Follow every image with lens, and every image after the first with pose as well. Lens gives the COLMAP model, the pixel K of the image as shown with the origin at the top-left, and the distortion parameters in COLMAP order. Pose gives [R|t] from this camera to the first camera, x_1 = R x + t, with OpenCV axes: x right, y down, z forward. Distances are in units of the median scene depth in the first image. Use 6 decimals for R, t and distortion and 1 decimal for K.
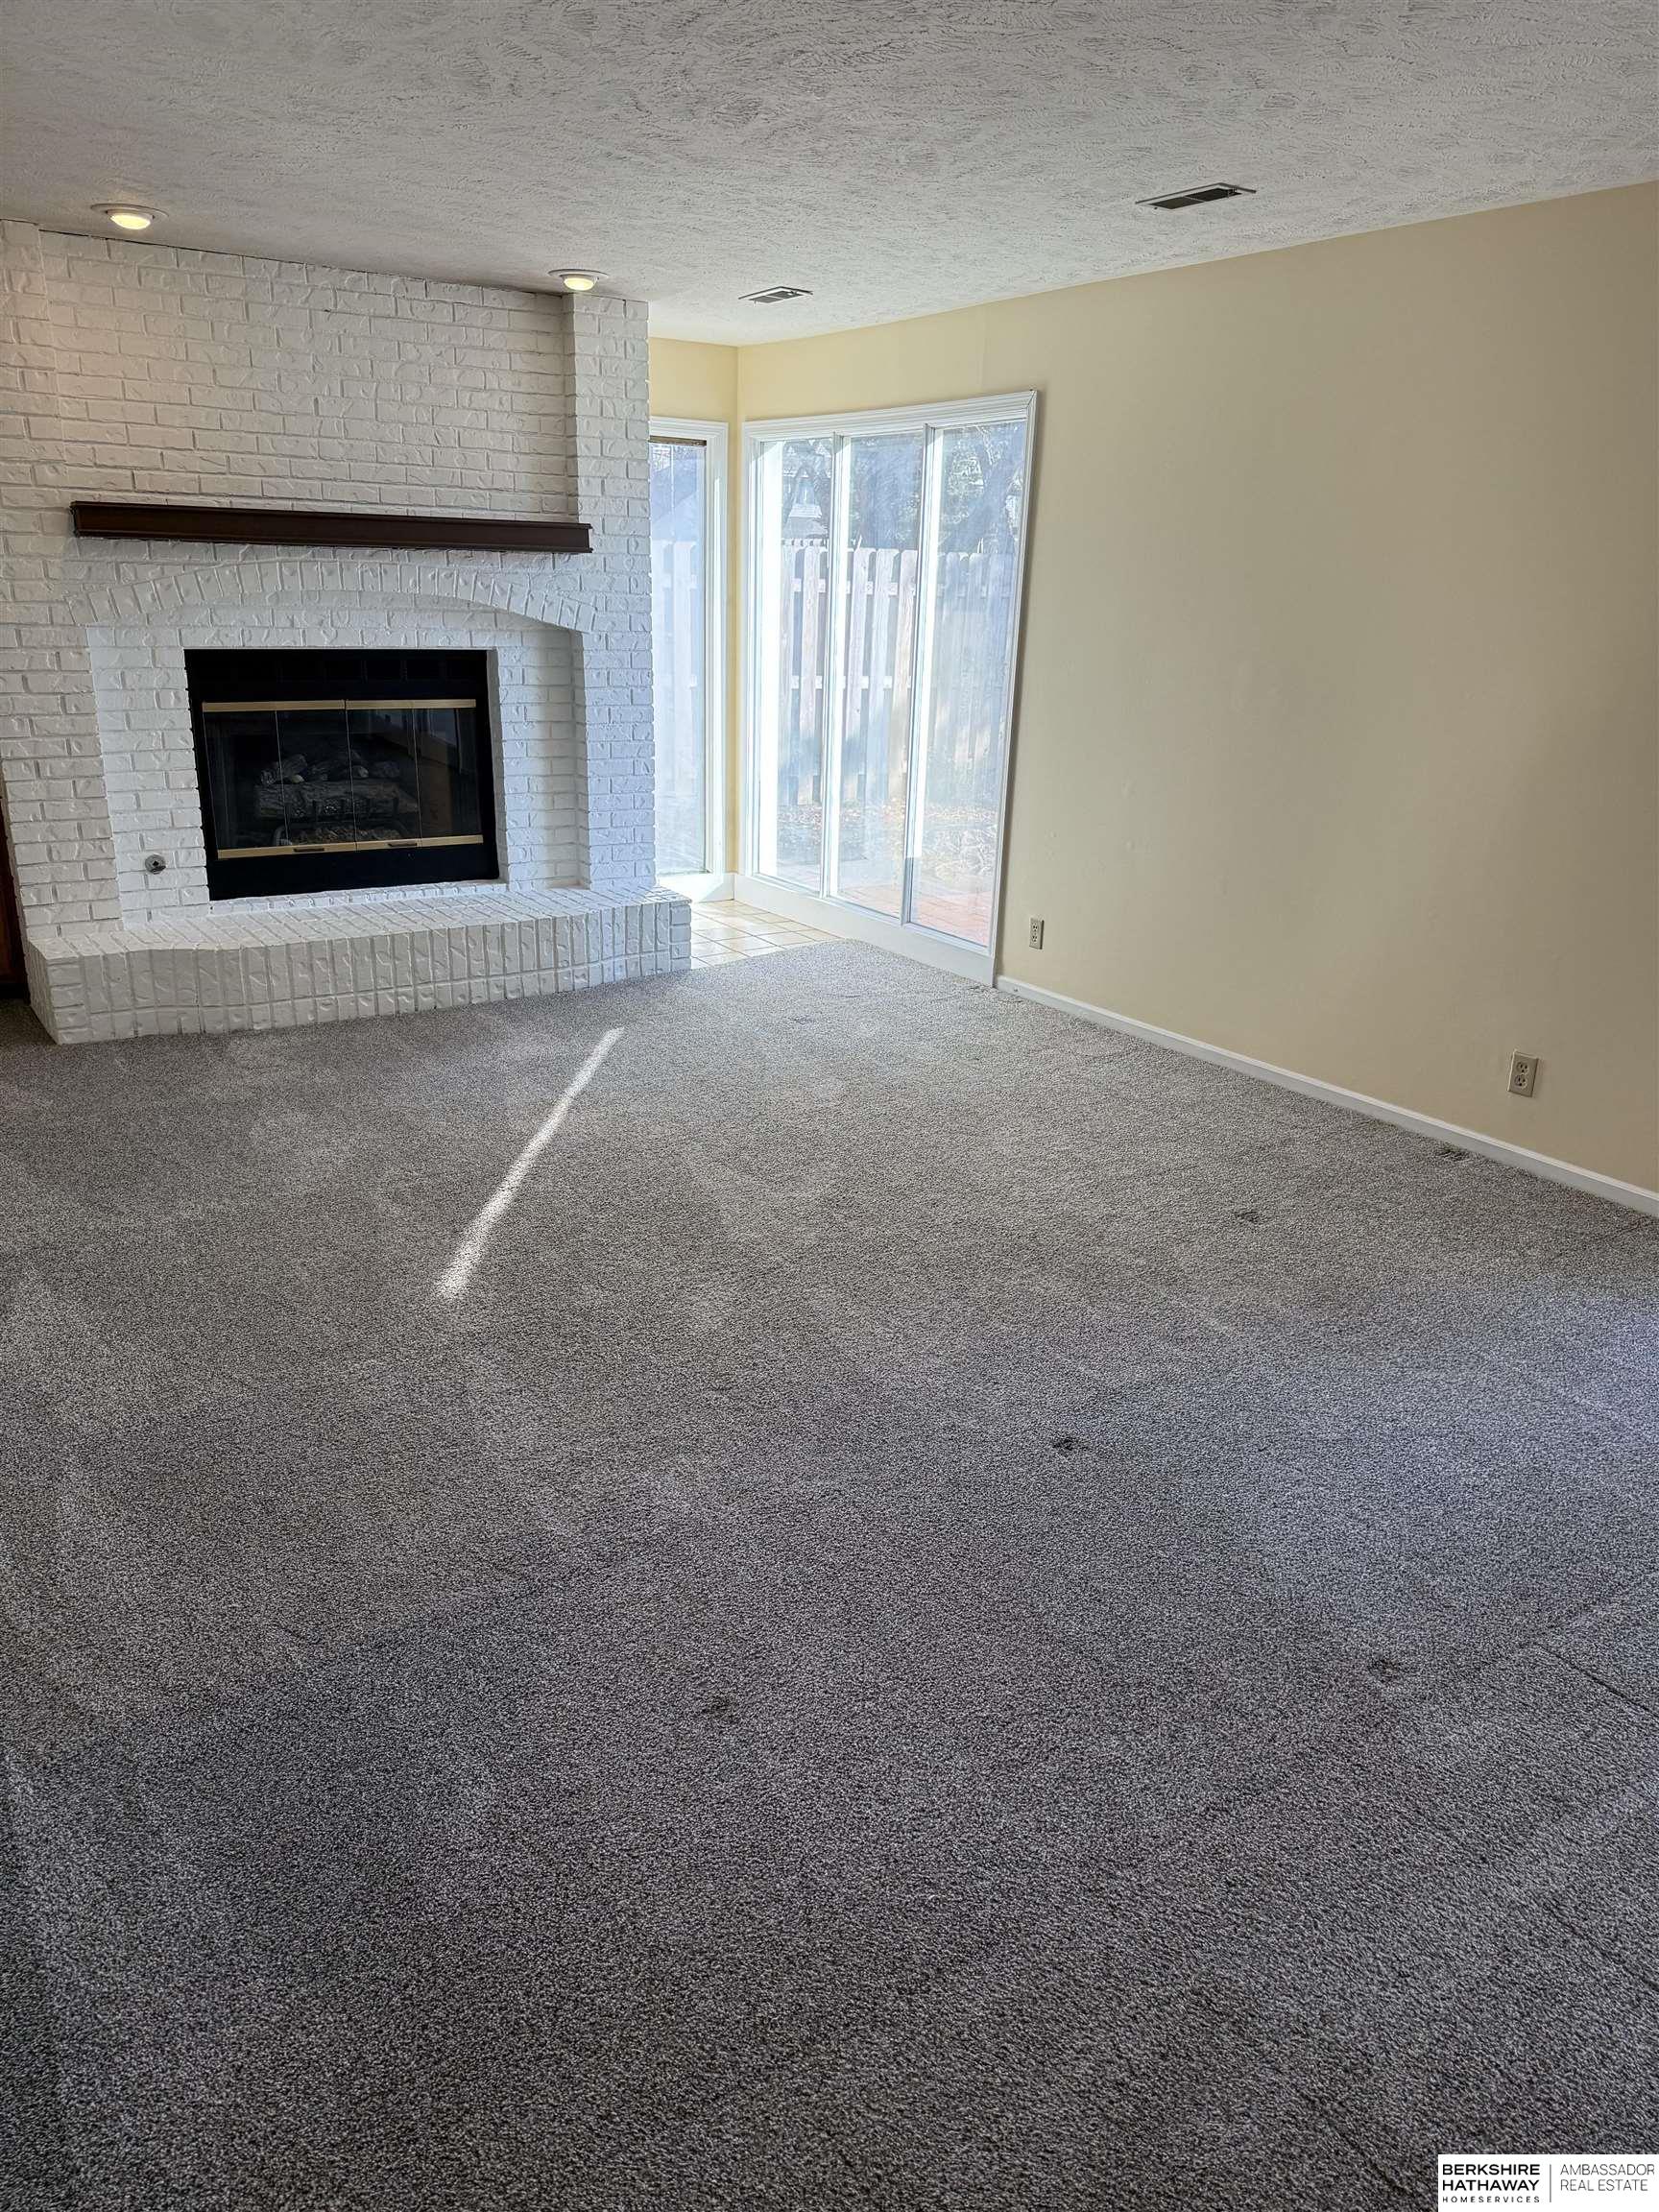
lens RADIAL K [[1513.3, 0, 829.5], [0, 1513.3, 1106.0], [0, 0, 1]] dist [0.166398, -0.308492]
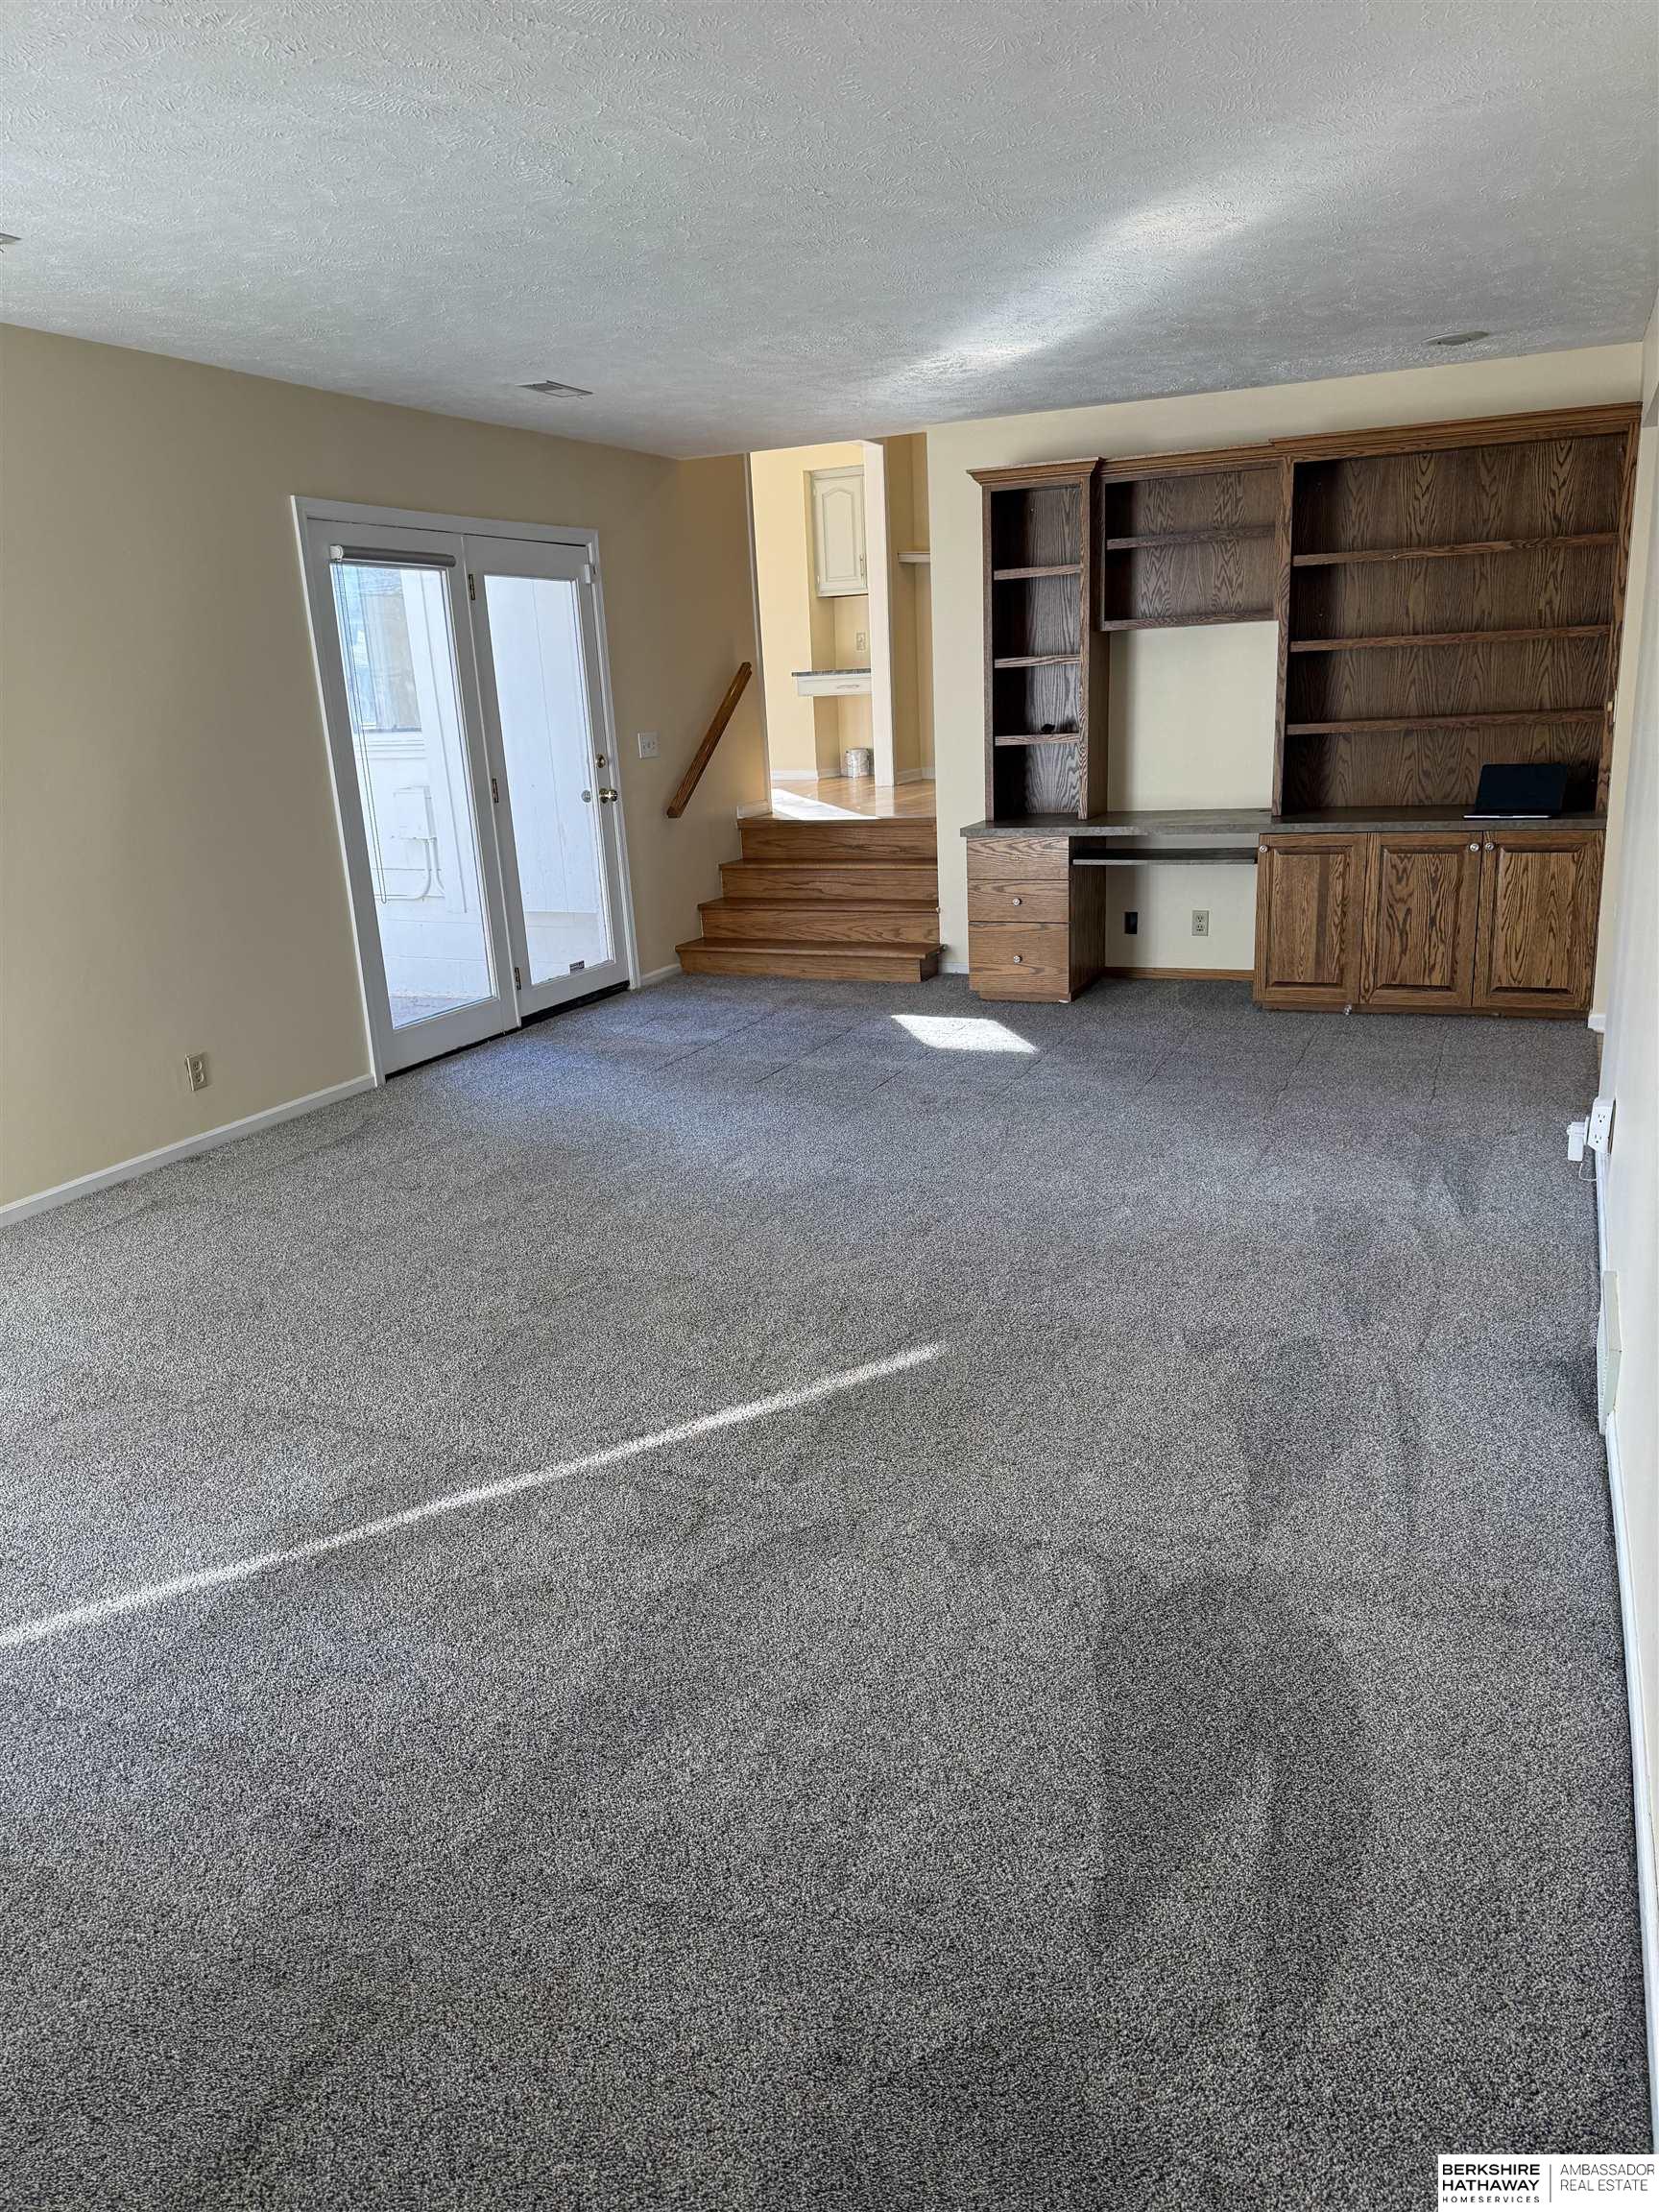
lens RADIAL K [[1513.3, 0, 829.5], [0, 1513.3, 1106.0], [0, 0, 1]] dist [0.166398, -0.308492]
pose [[-0.527782, -0.233597, 0.816627, -0.774757], [0.315411, 0.838791, 0.443786, -0.369044], [-0.788646, 0.491795, -0.369019, 1.068360]]
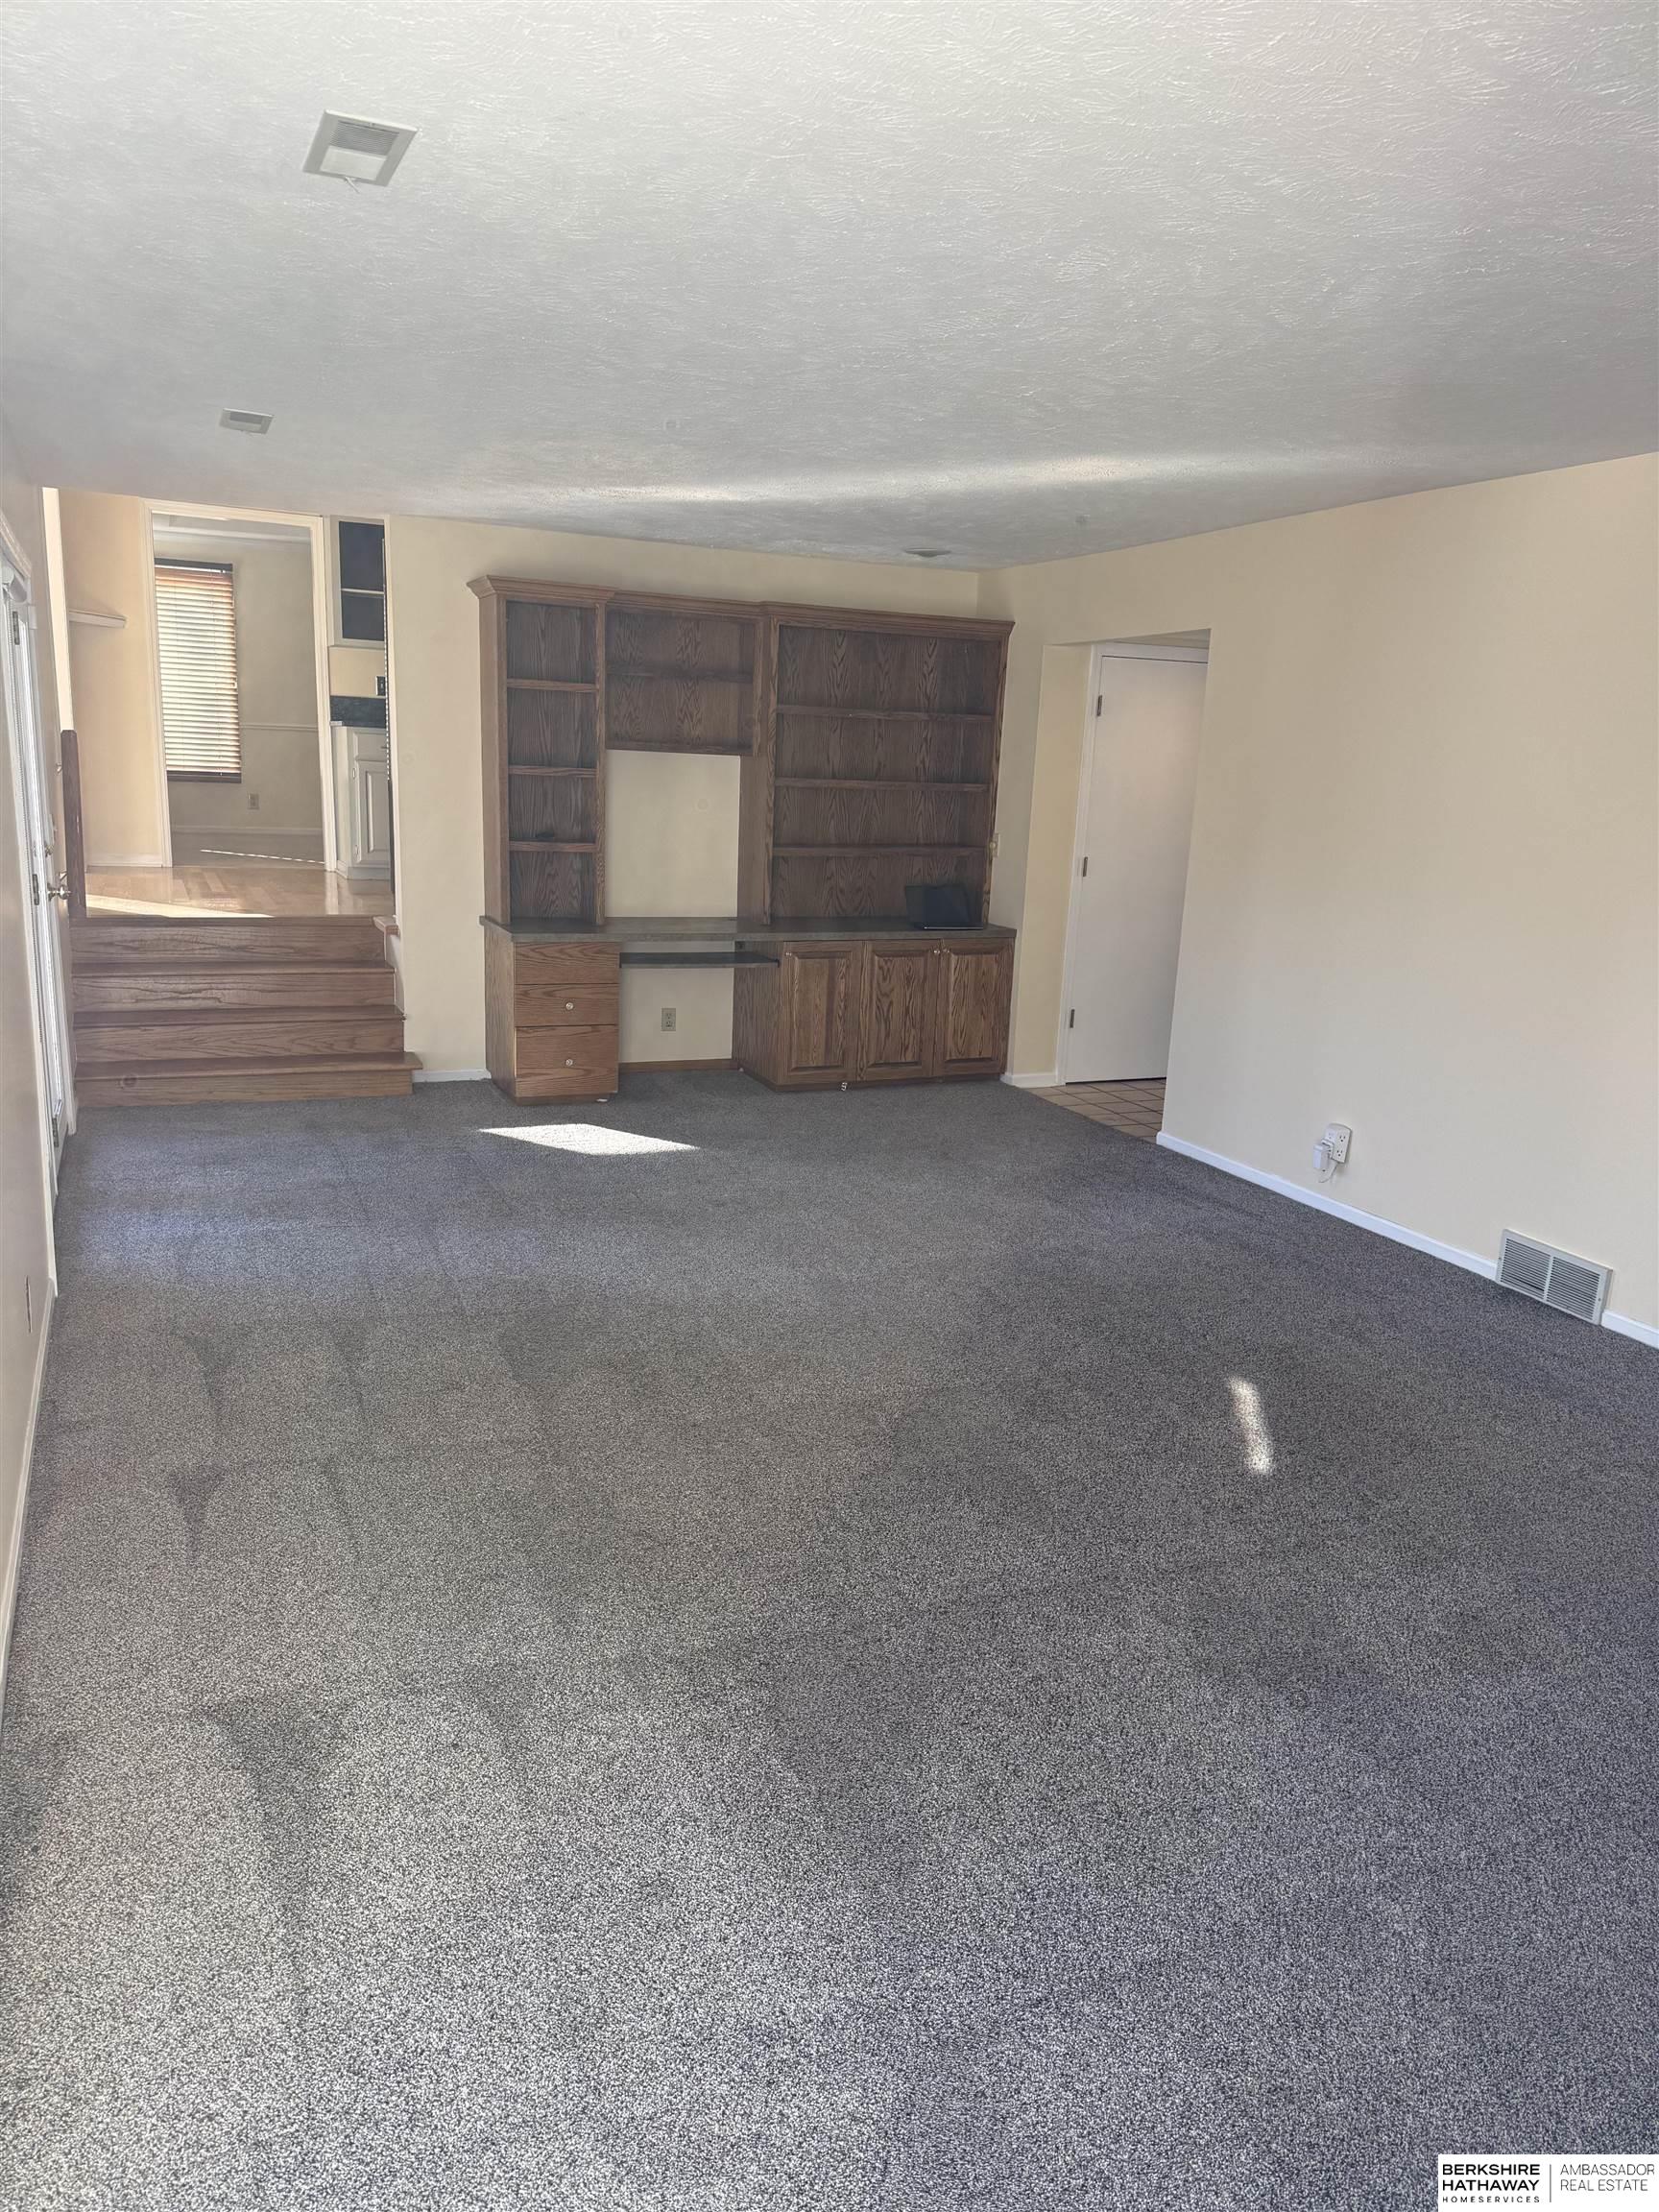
lens RADIAL K [[1513.3, 0, 829.5], [0, 1513.3, 1106.0], [0, 0, 1]] dist [0.166398, -0.308492]
pose [[-0.979109, -0.110696, 0.170563, -0.093004], [-0.002018, 0.844075, 0.536221, -0.545383], [-0.203326, 0.524674, -0.826665, 1.533325]]
